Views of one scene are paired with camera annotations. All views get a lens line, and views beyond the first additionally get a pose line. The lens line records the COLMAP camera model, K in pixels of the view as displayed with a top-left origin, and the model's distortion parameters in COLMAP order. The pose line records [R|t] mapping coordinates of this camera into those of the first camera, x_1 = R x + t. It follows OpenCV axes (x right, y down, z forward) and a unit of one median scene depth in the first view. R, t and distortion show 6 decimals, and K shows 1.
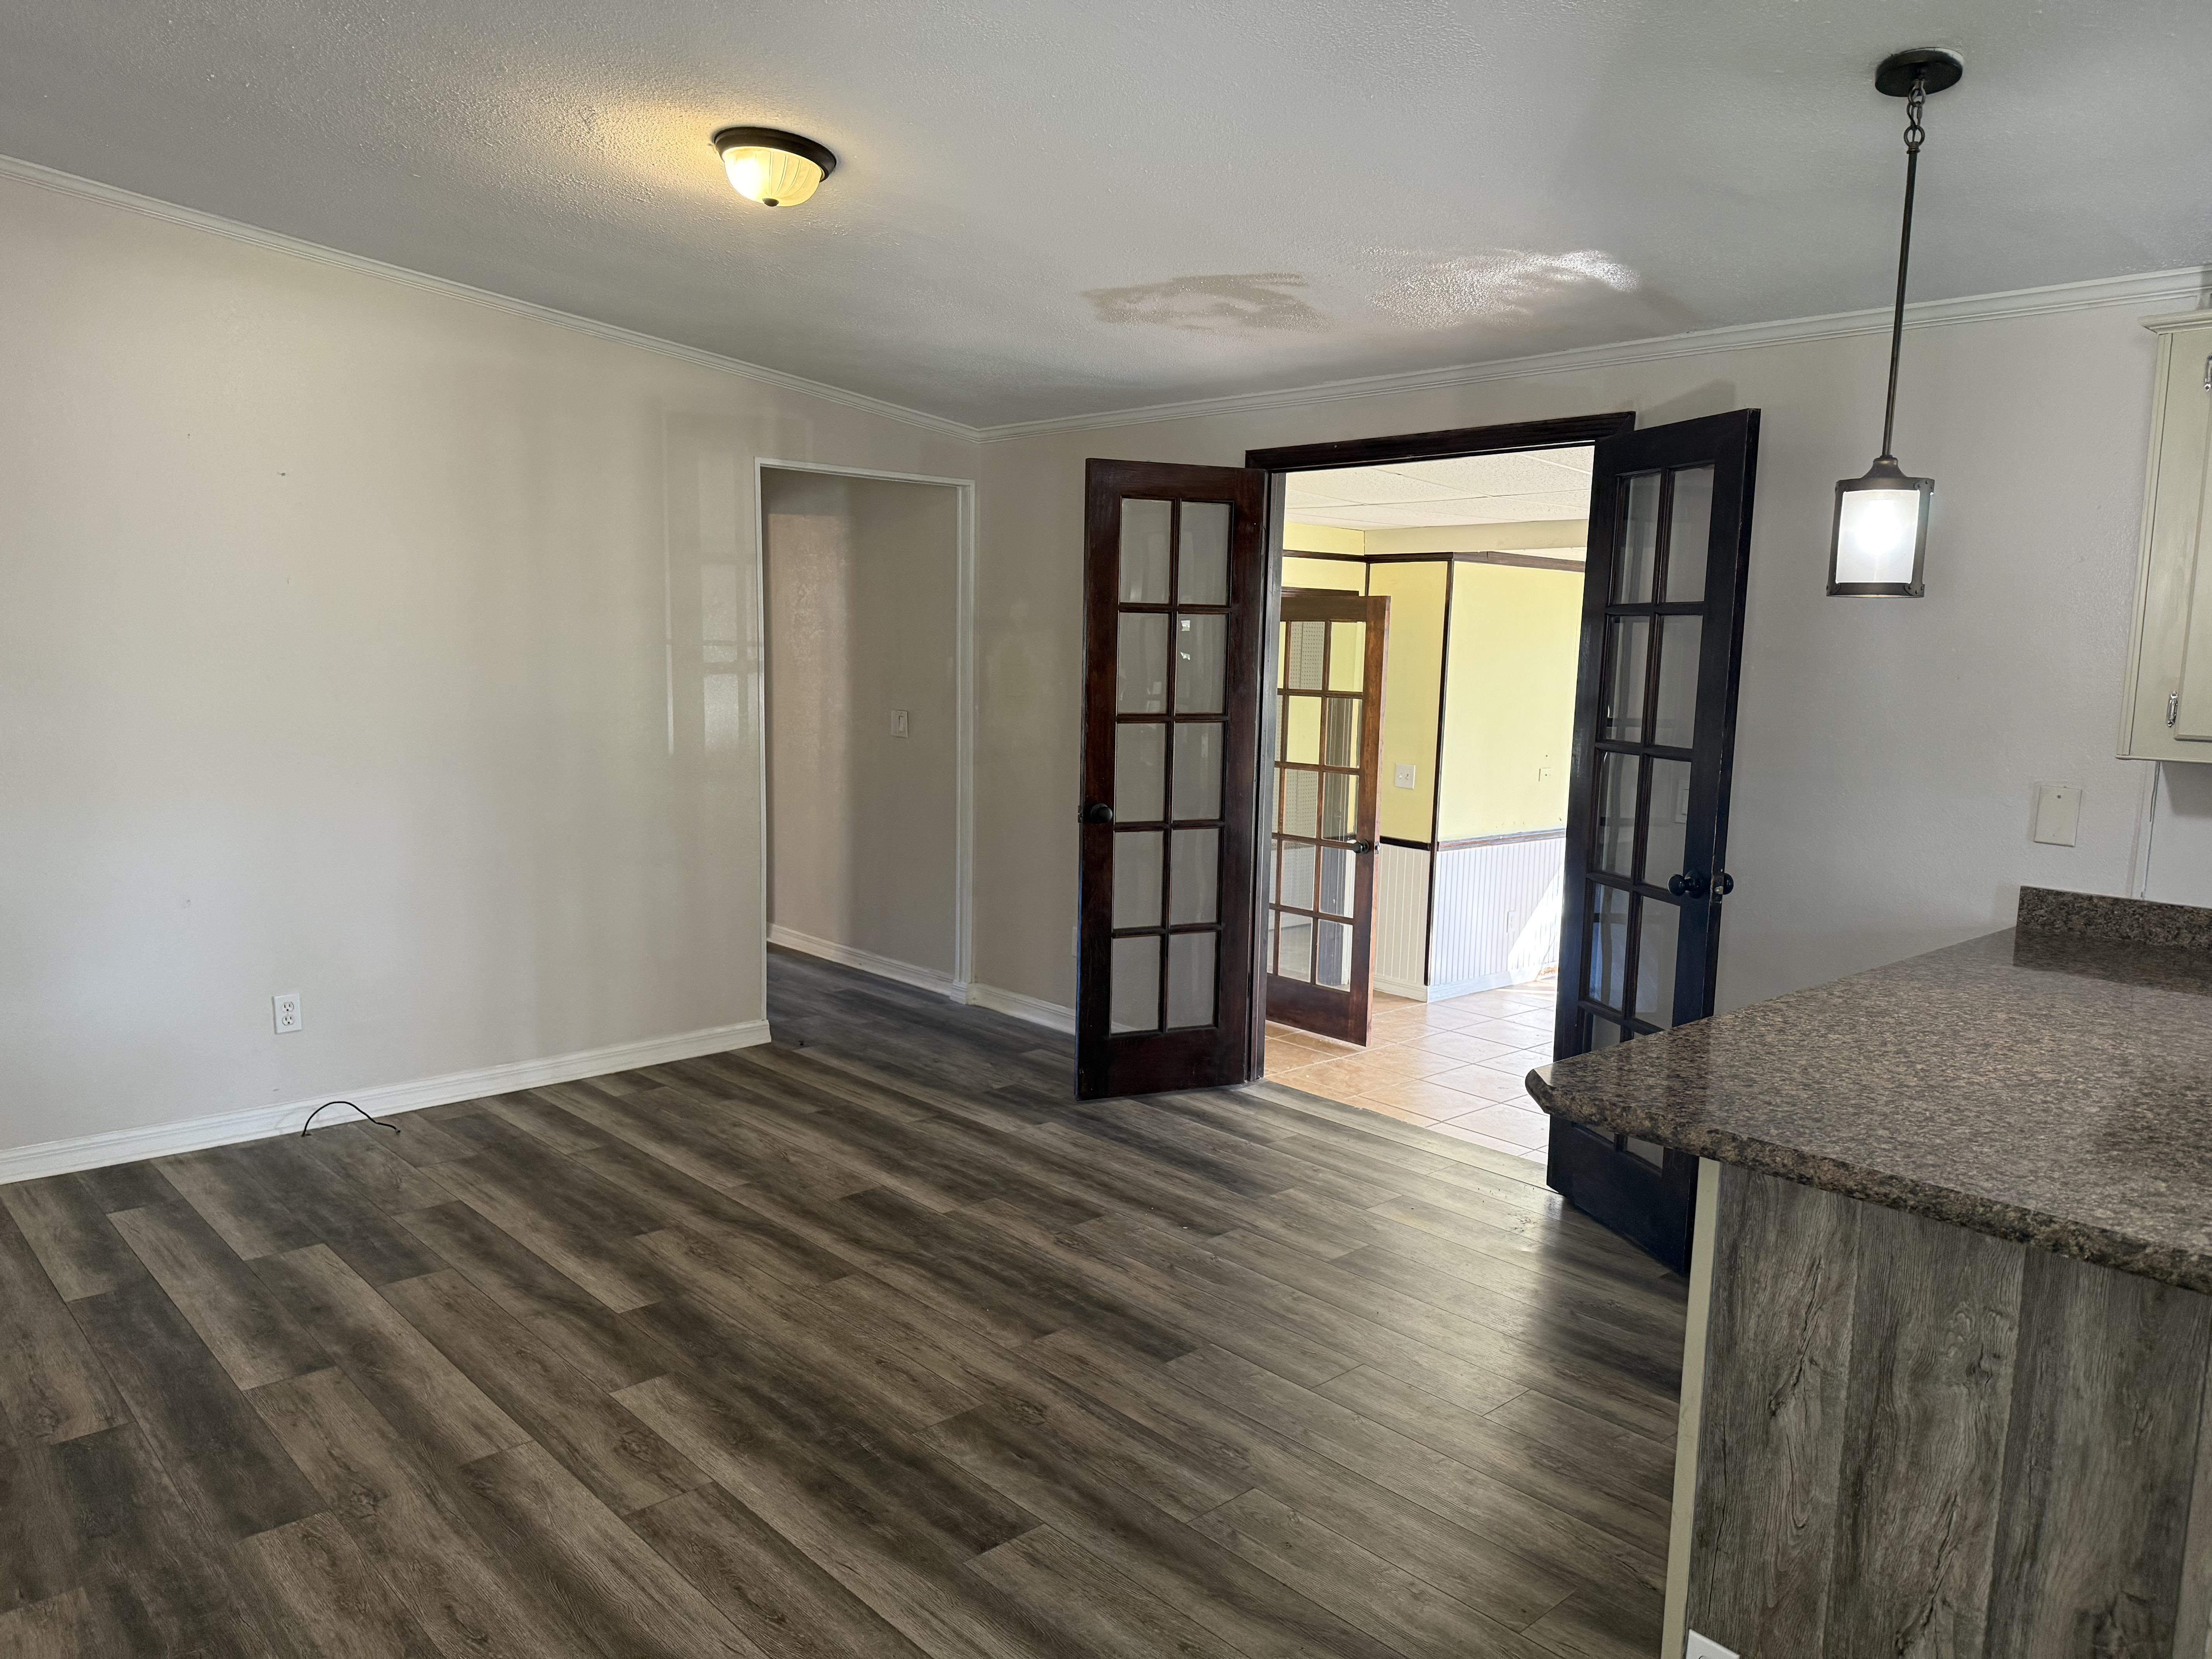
lens RADIAL K [[1567.9, 0, 1105.4], [0, 1567.9, 833.5], [0, 0, 1]] dist [0.005075, -0.003522]
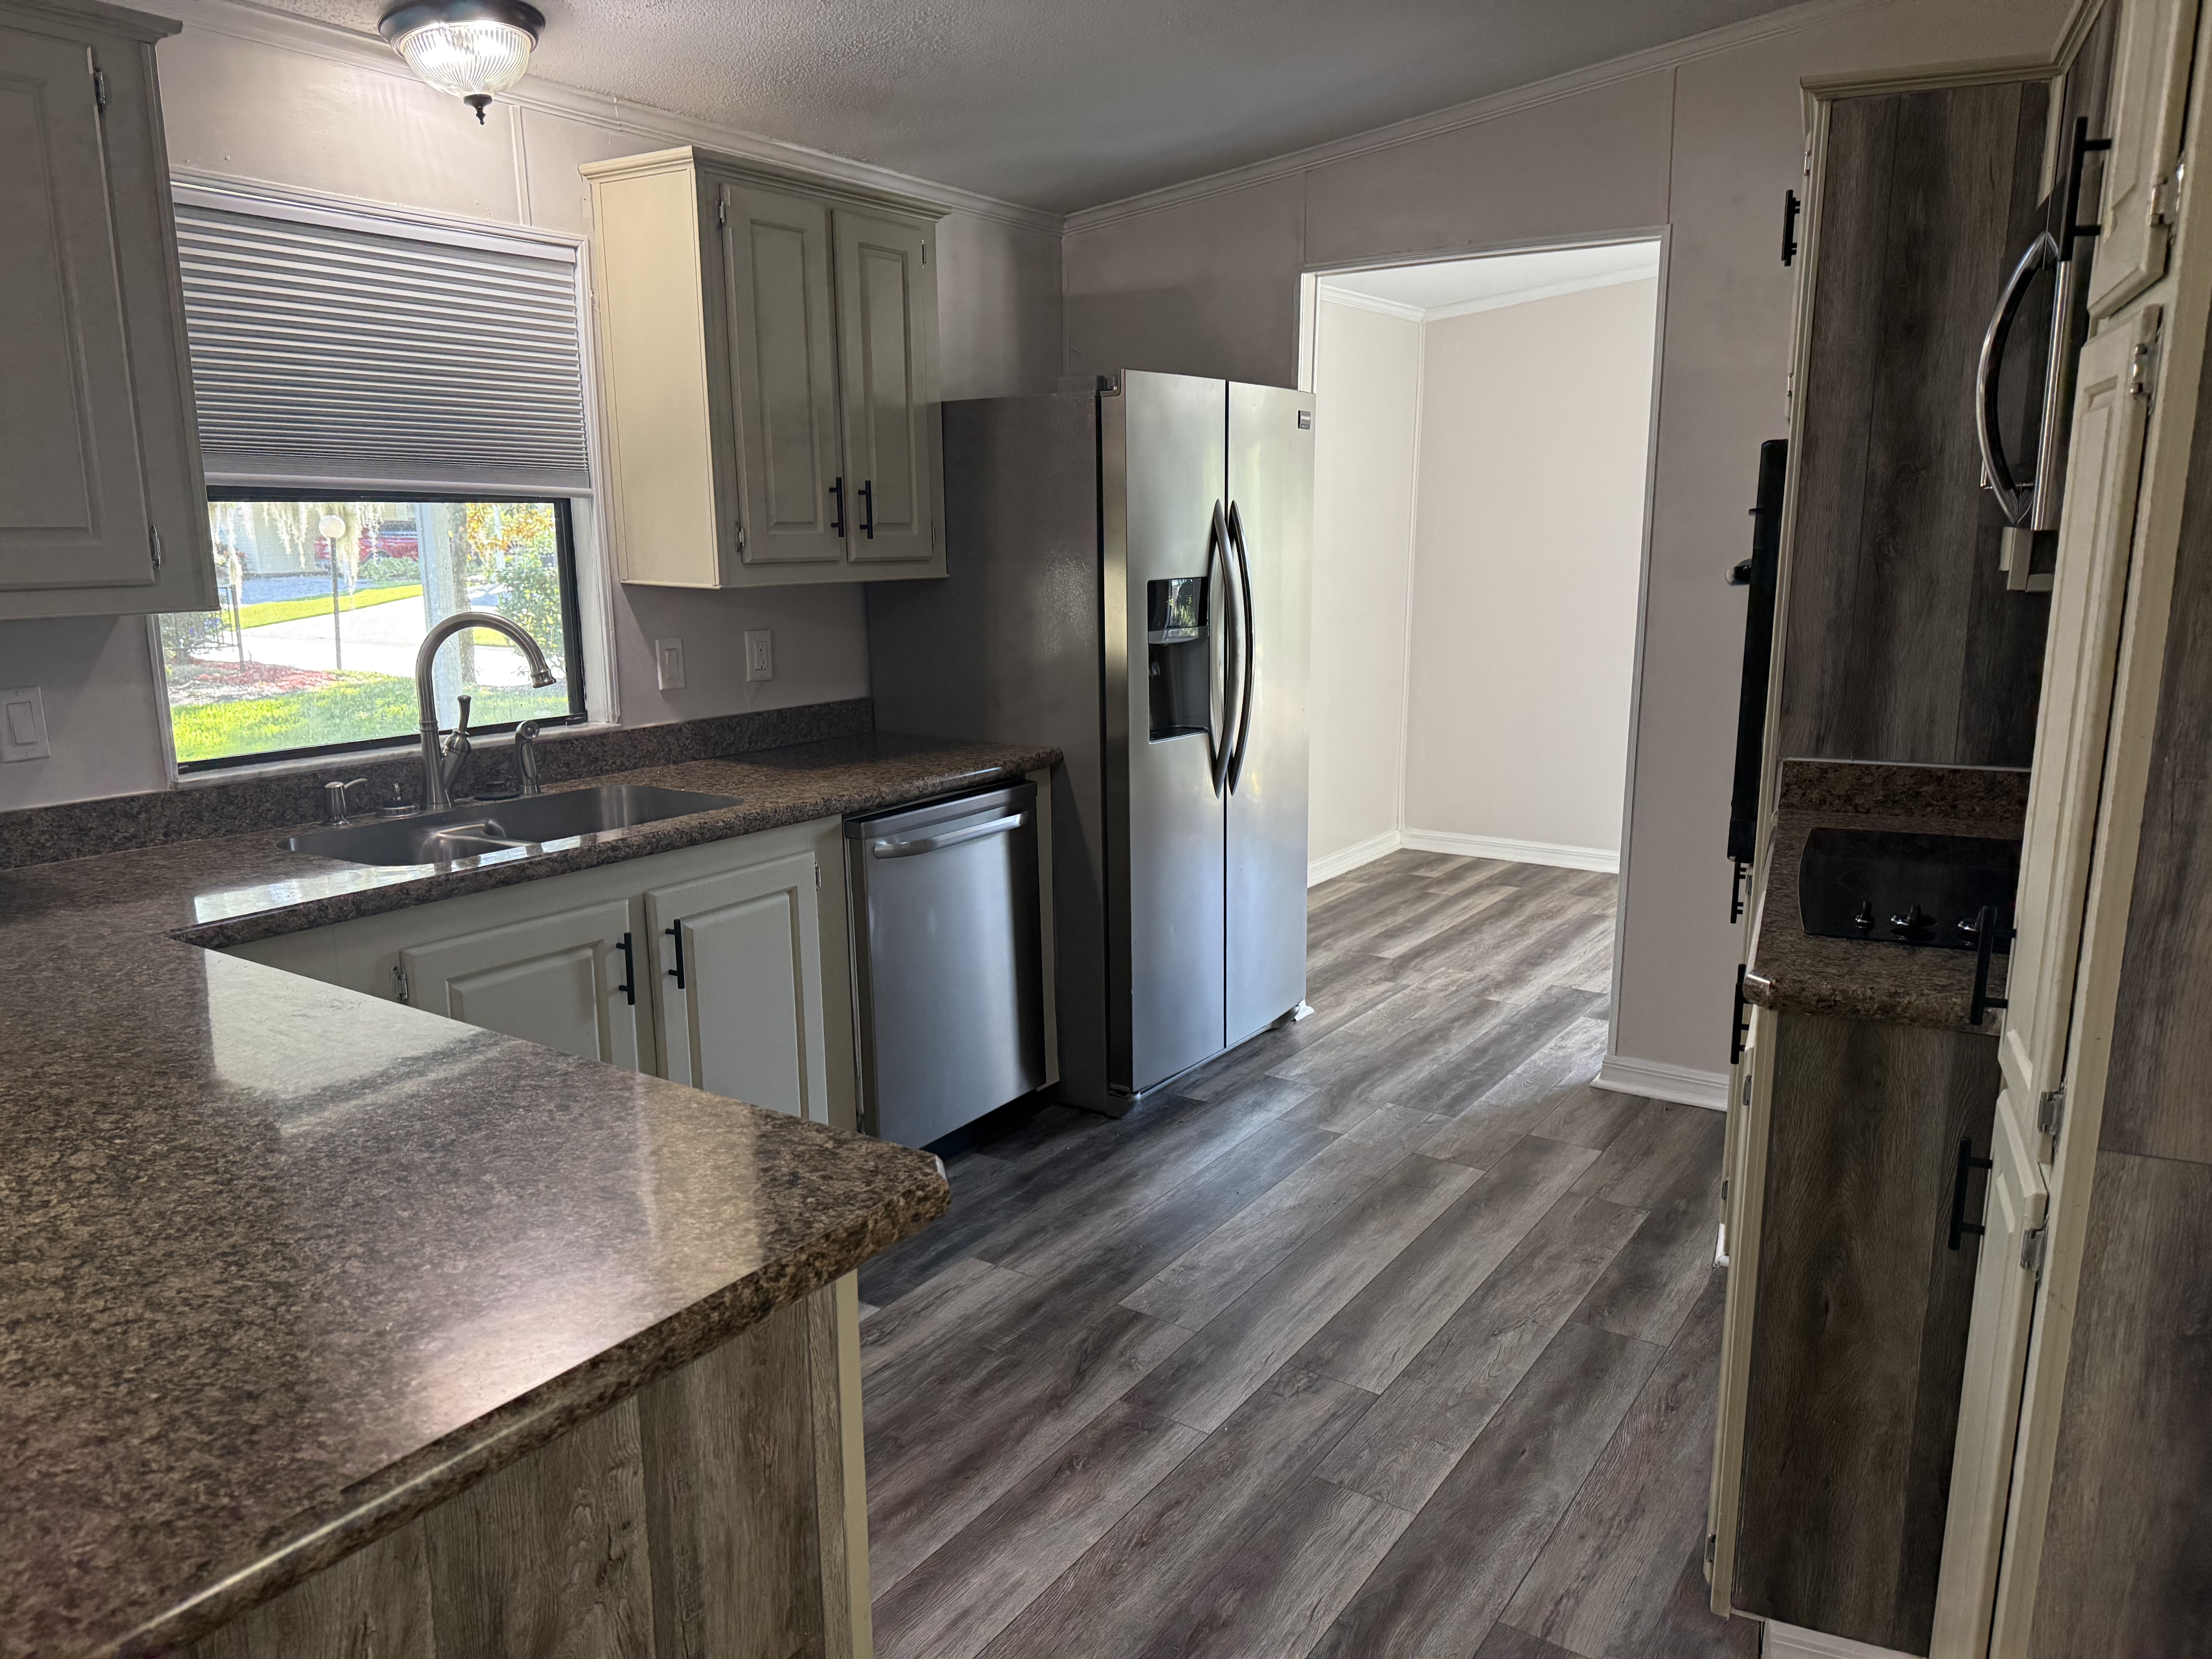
lens RADIAL K [[1567.9, 0, 1108.2], [0, 1567.9, 833.0], [0, 0, 1]] dist [0.005075, -0.003522]
pose [[-0.221583, -0.214040, 0.951361, -0.033257], [0.127468, 0.960885, 0.245872, -0.076193], [-0.966775, 0.175749, -0.185632, 0.873219]]
